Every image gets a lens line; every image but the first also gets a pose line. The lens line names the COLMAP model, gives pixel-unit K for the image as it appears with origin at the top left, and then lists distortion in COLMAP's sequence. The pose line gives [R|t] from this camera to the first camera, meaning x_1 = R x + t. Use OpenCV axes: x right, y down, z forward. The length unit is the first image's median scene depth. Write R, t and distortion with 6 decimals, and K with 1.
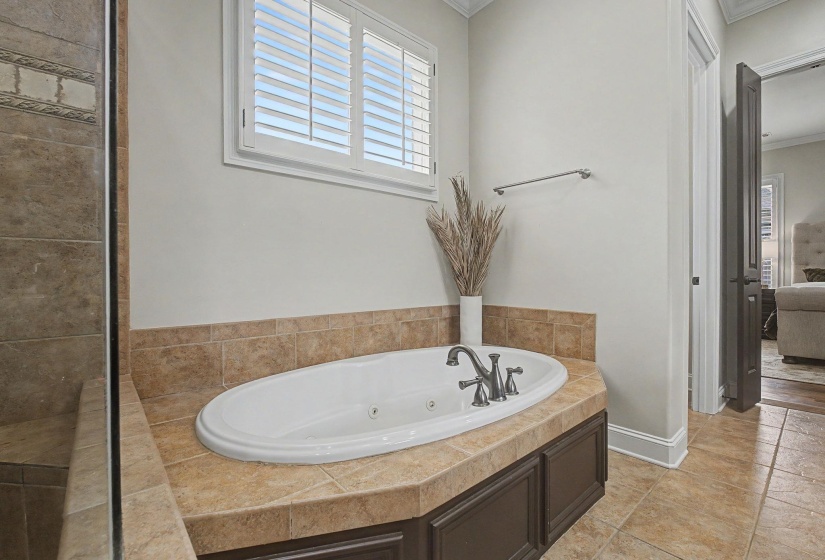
lens RADIAL K [[366.4, 0, 413.0], [0, 366.4, 280.4], [0, 0, 1]] dist [-0.000645, -0.000128]
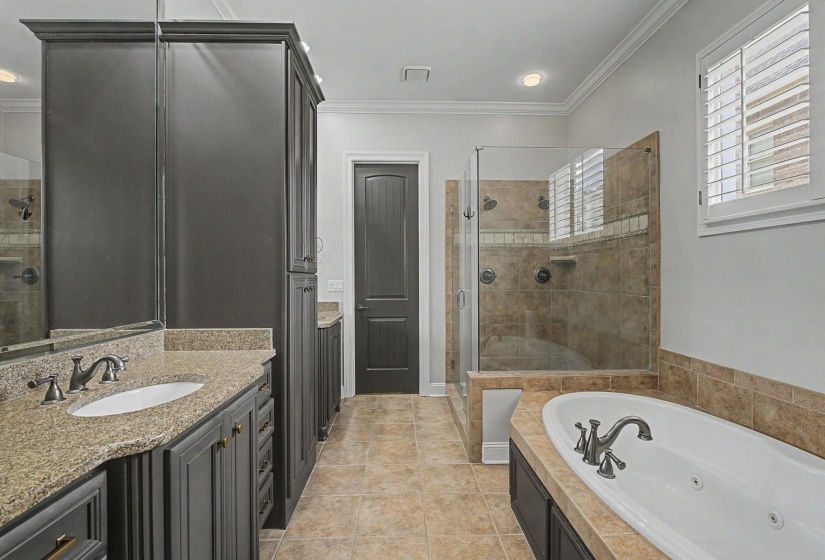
lens RADIAL K [[366.4, 0, 411.2], [0, 366.4, 277.5], [0, 0, 1]] dist [-0.000645, -0.000128]
pose [[-0.627403, 0.007129, -0.778662, 1.133282], [-0.008234, 0.999841, 0.015788, -0.185112], [0.778651, 0.016317, -0.627245, 1.022571]]
